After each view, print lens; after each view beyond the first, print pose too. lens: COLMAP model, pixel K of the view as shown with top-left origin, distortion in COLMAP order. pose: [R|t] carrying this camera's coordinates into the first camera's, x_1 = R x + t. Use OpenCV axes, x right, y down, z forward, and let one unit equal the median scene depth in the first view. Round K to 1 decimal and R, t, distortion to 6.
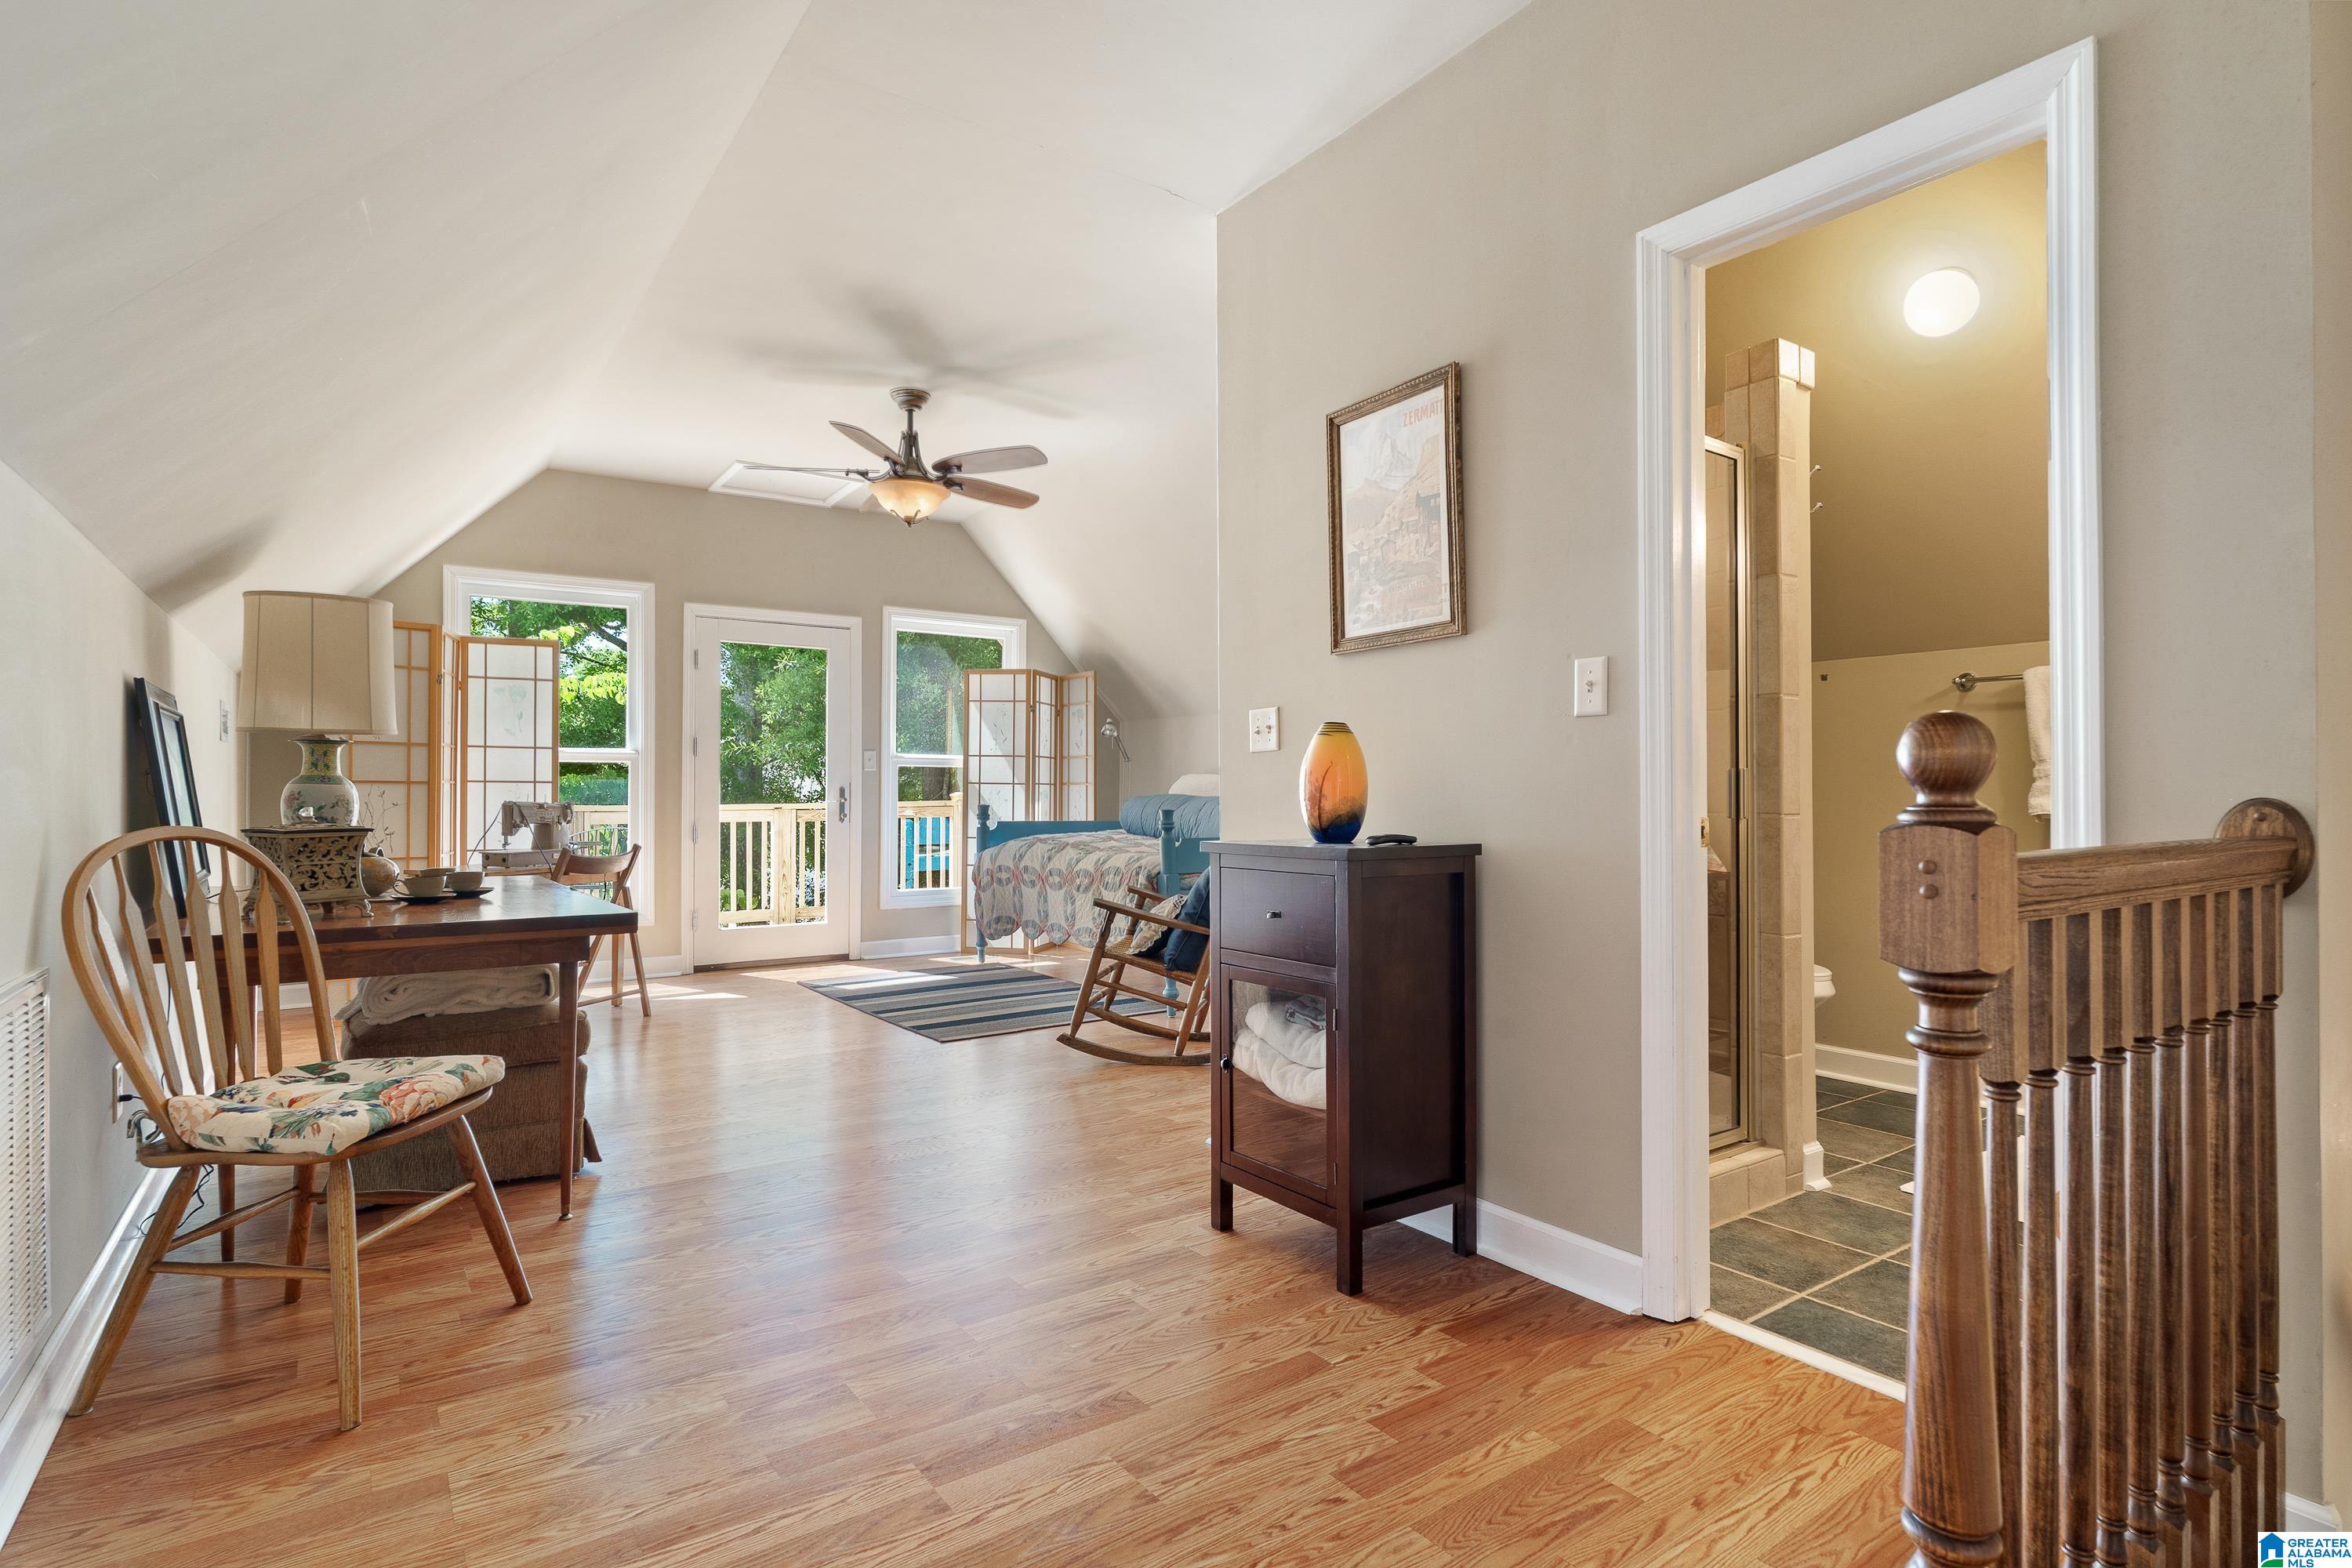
lens RADIAL K [[1173.5, 0, 1168.0], [0, 1173.5, 786.3], [0, 0, 1]] dist [-0.005852, -0.001991]
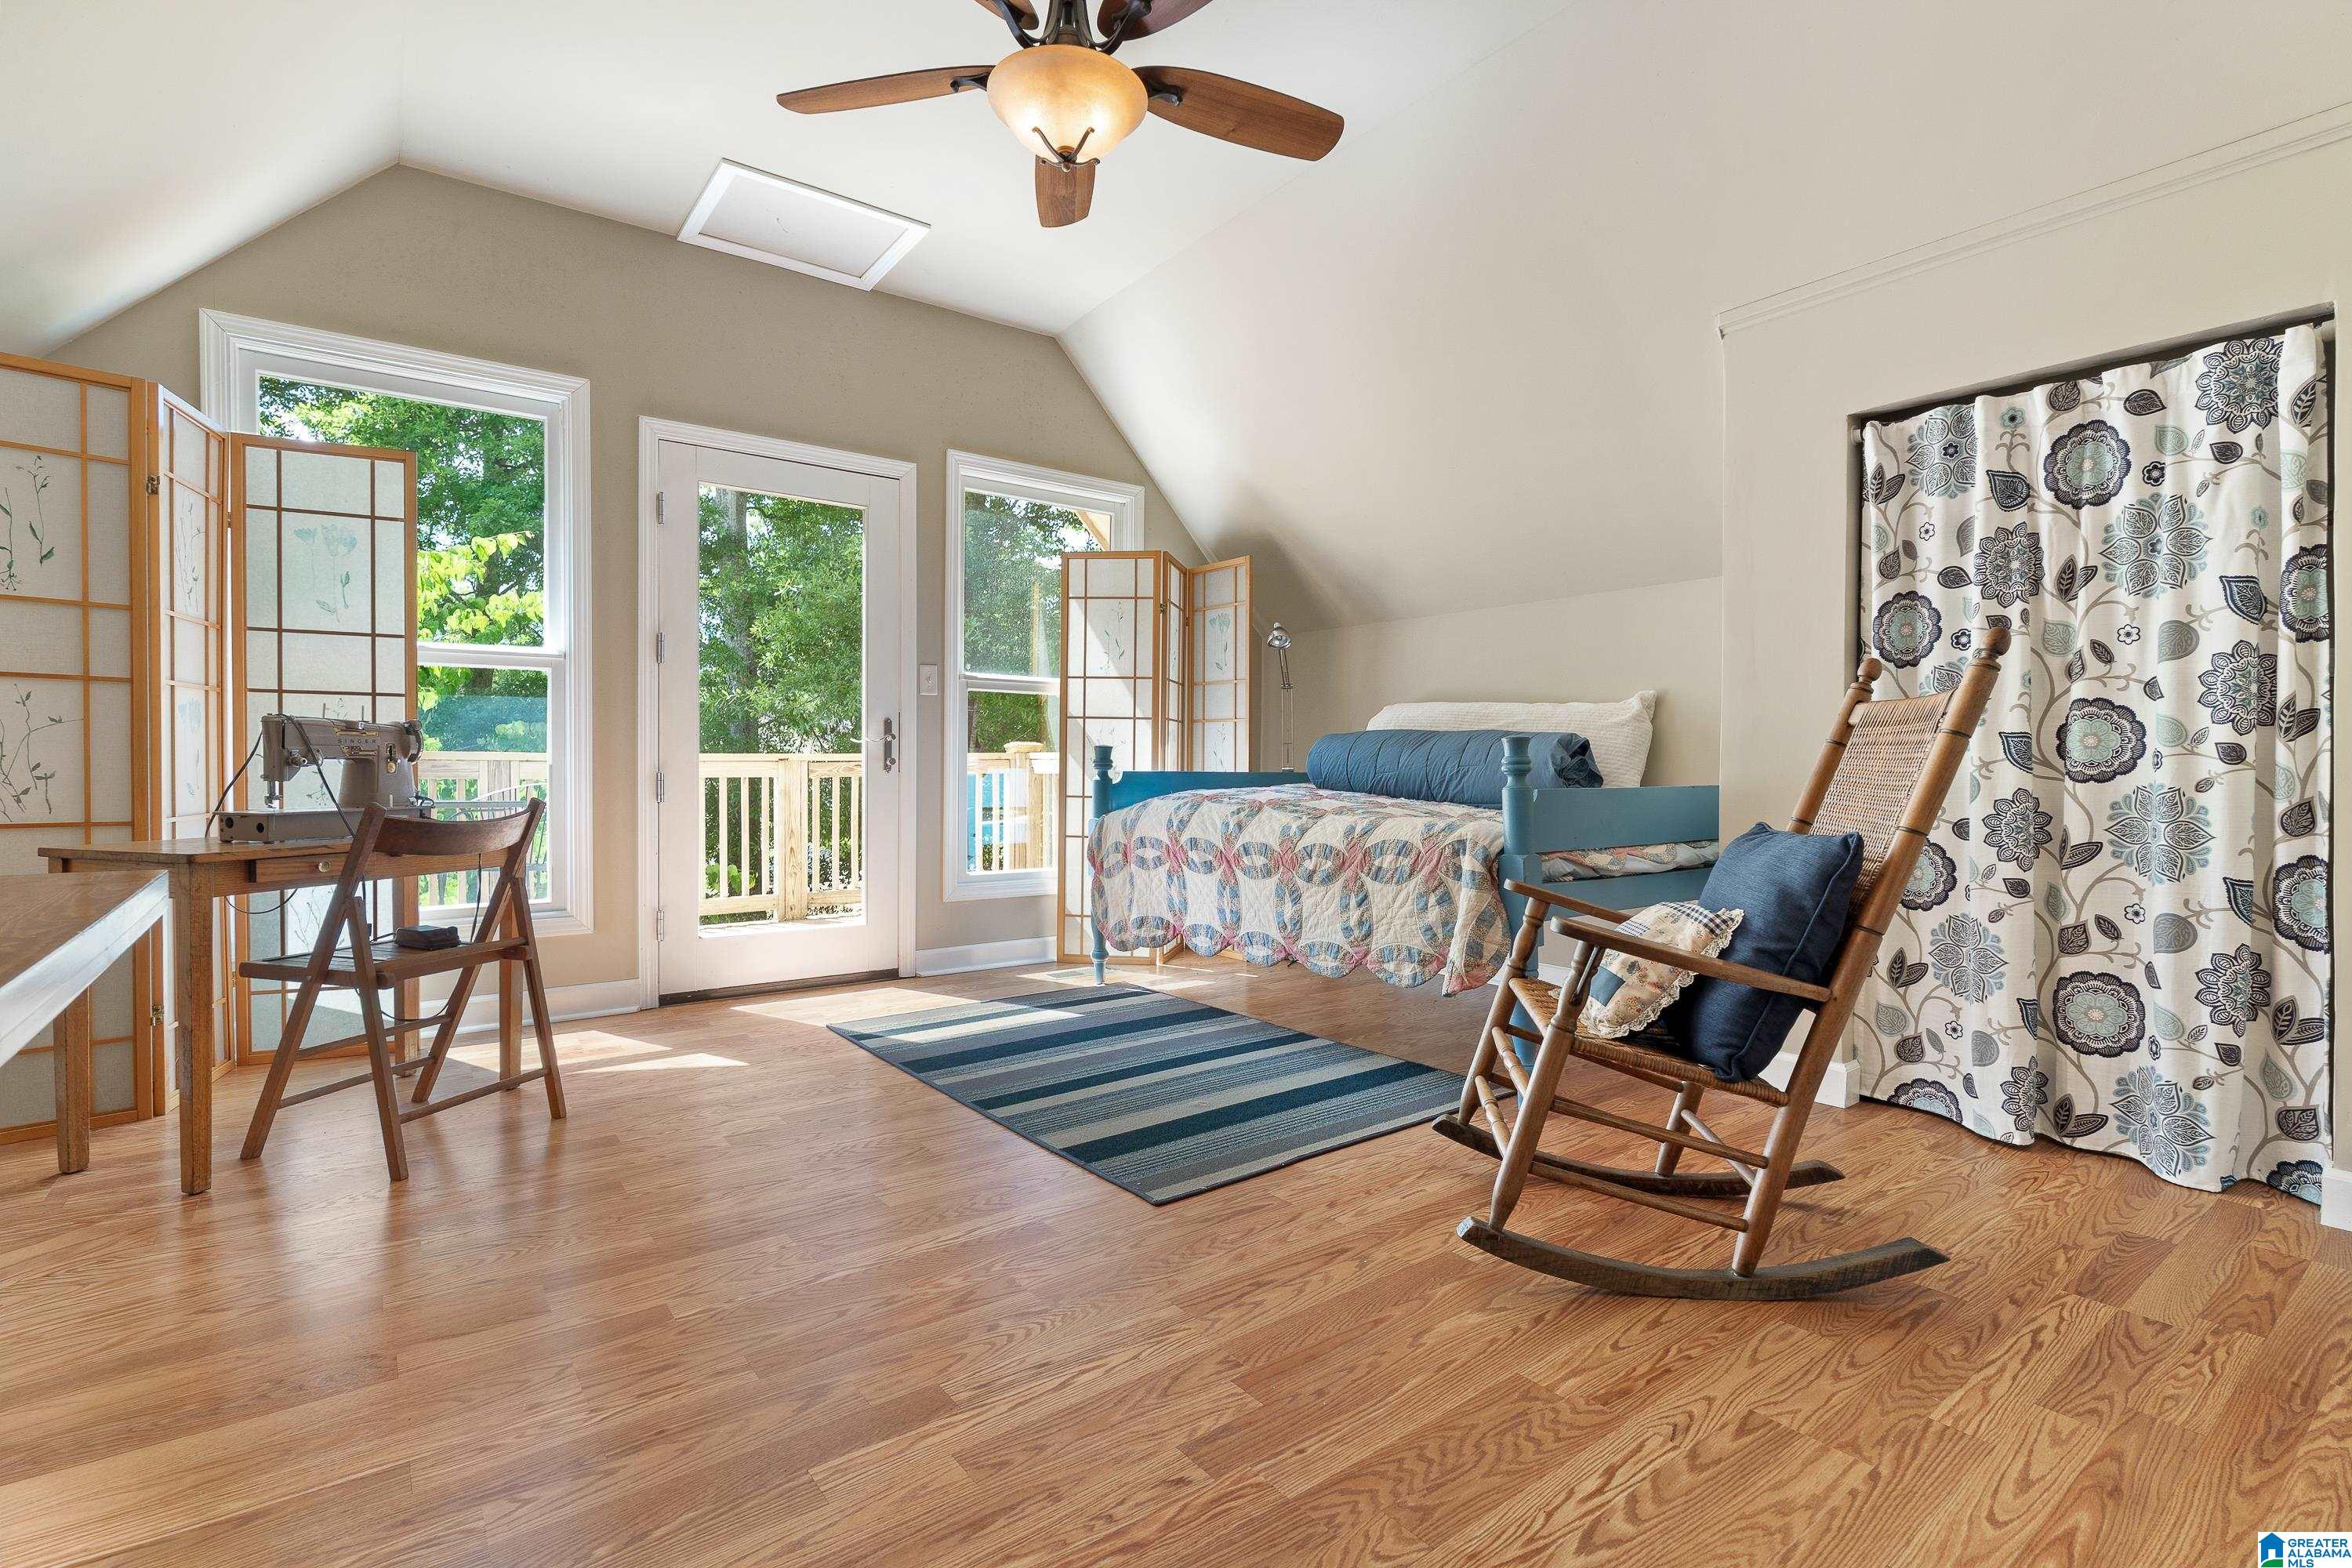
lens RADIAL K [[1120.8, 0, 1181.7], [0, 1120.8, 781.2], [0, 0, 1]] dist [-0.000263, -0.001438]
pose [[0.999524, 0.002243, 0.030759, -0.133240], [-0.002856, 0.999798, 0.019906, 0.023280], [-0.030708, -0.019985, 0.999329, 0.366634]]
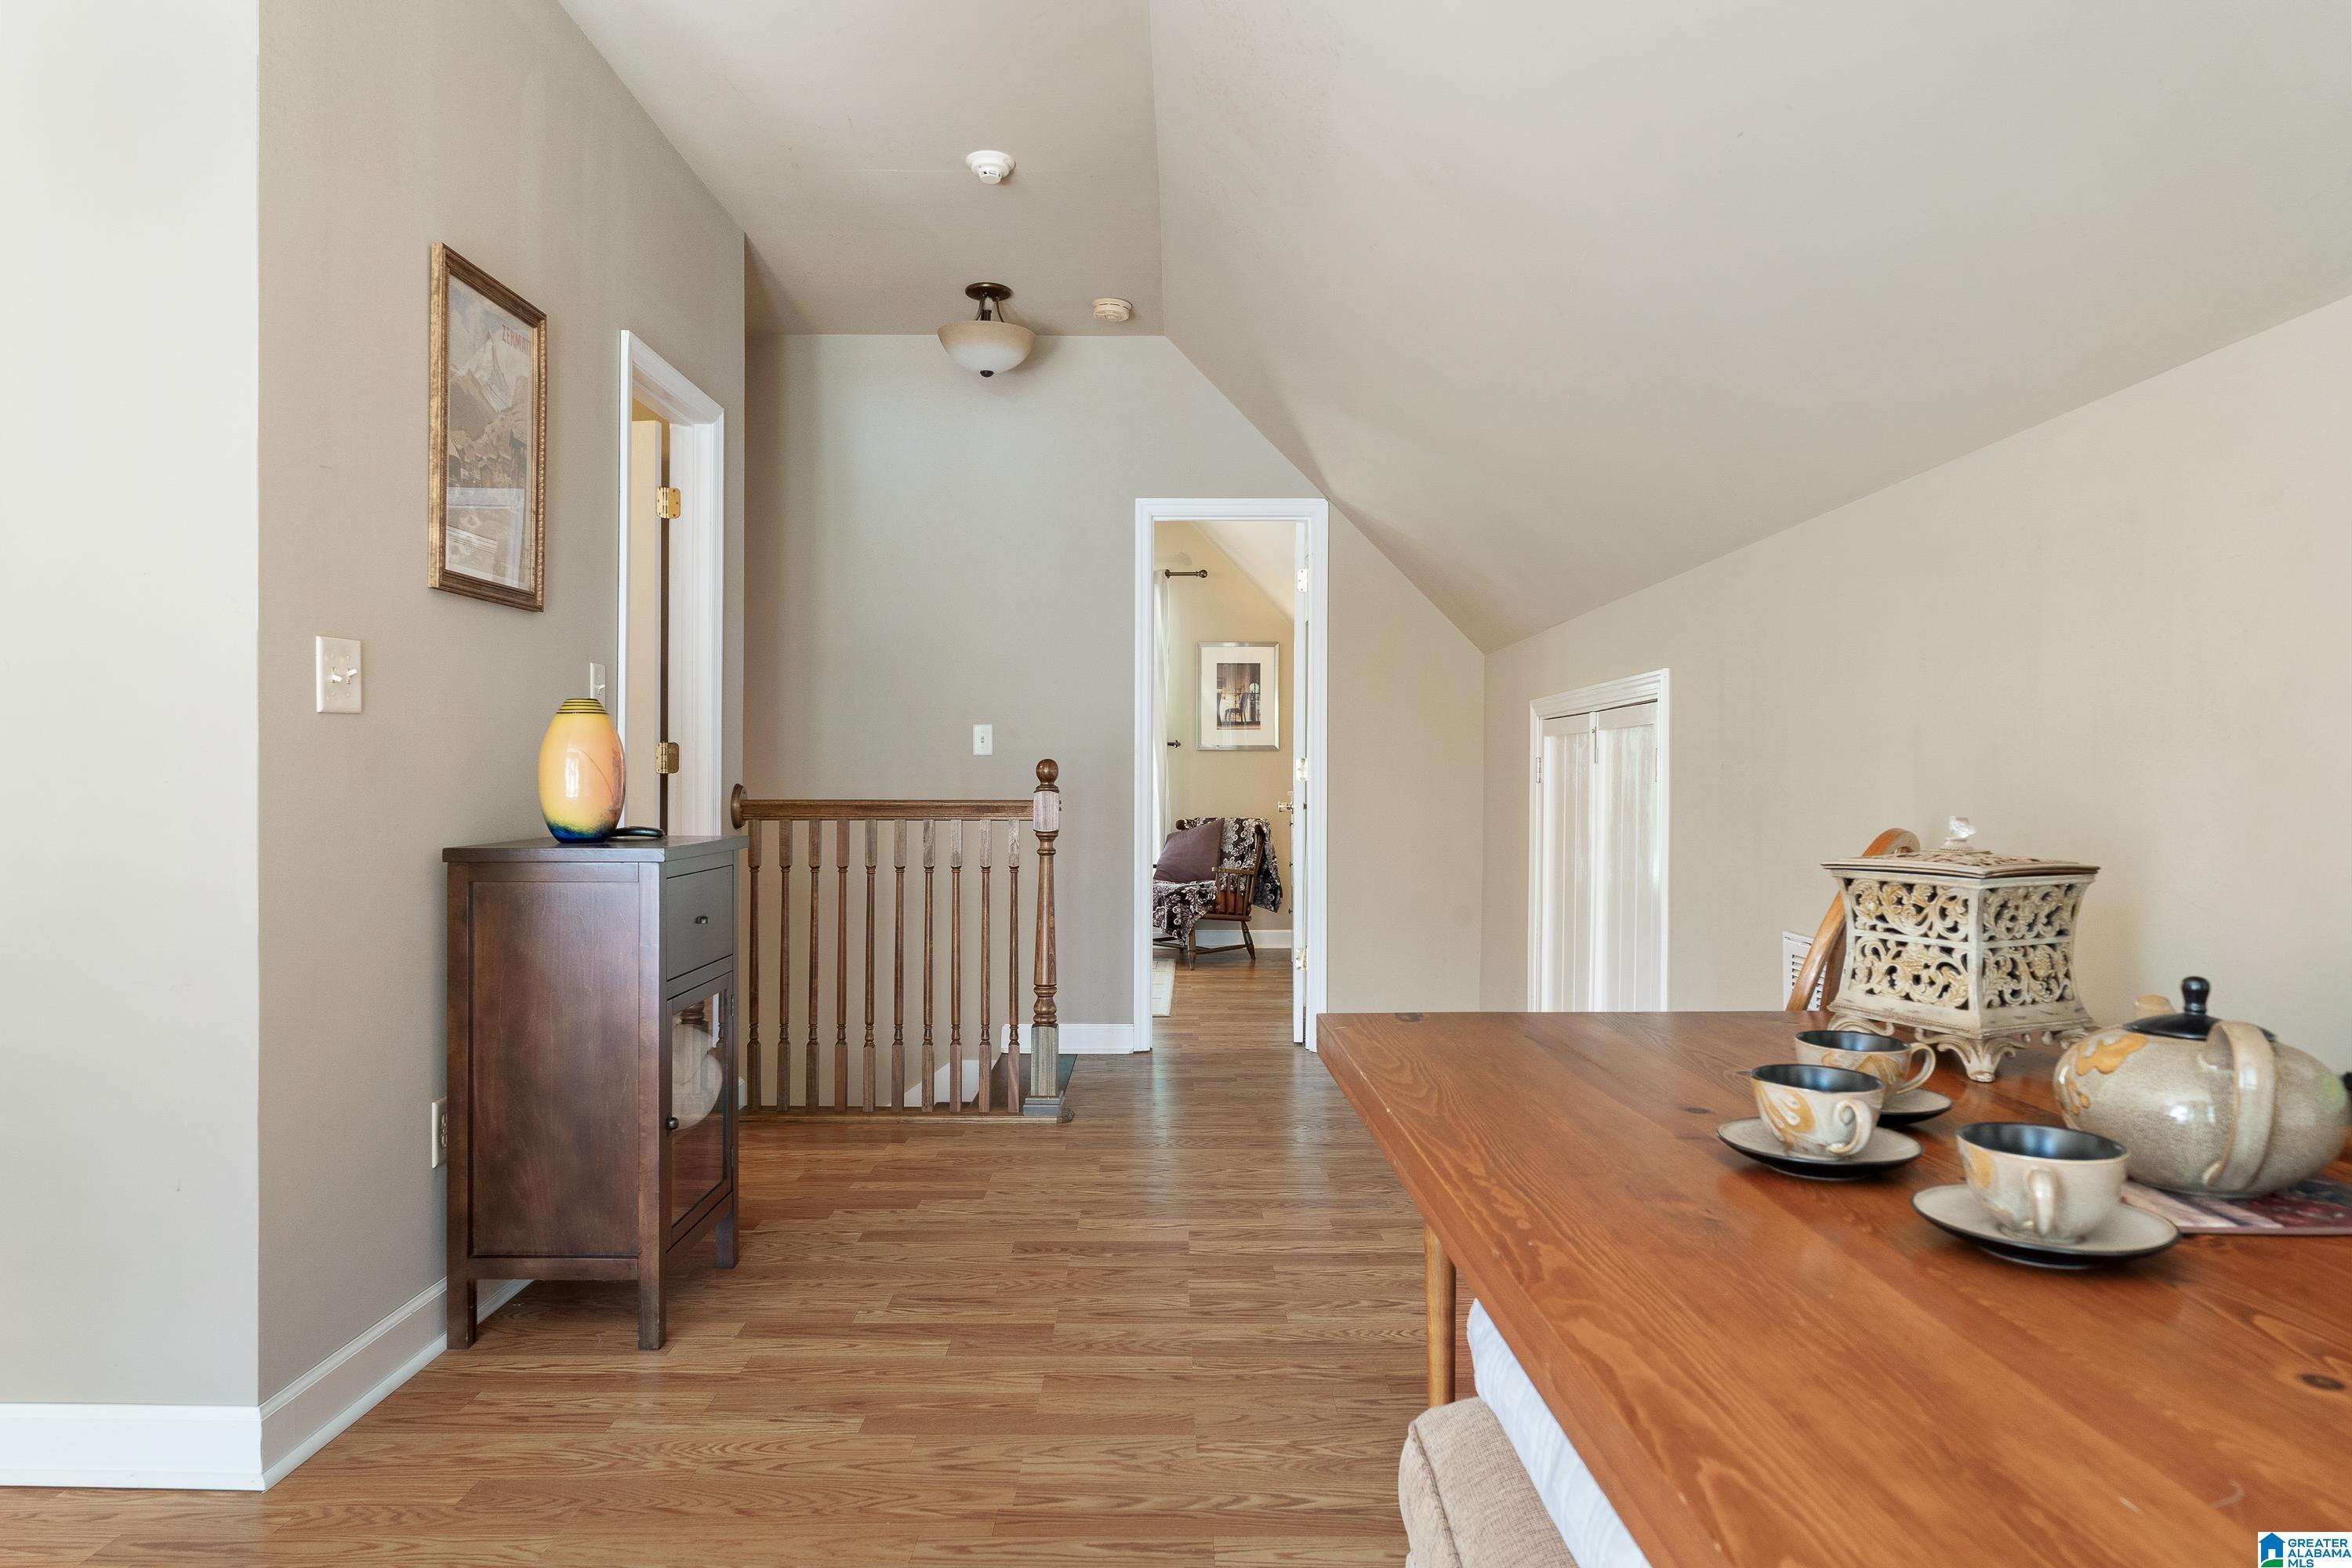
lens RADIAL K [[1482.5, 0, 1171.3], [0, 1482.5, 778.2], [0, 0, 1]] dist [0.000276, 0.000148]
pose [[-0.822264, 0.000583, 0.569107, -0.705463], [-0.002139, 0.999989, -0.004115, 0.004933], [-0.569103, -0.004601, -0.822254, 1.436522]]
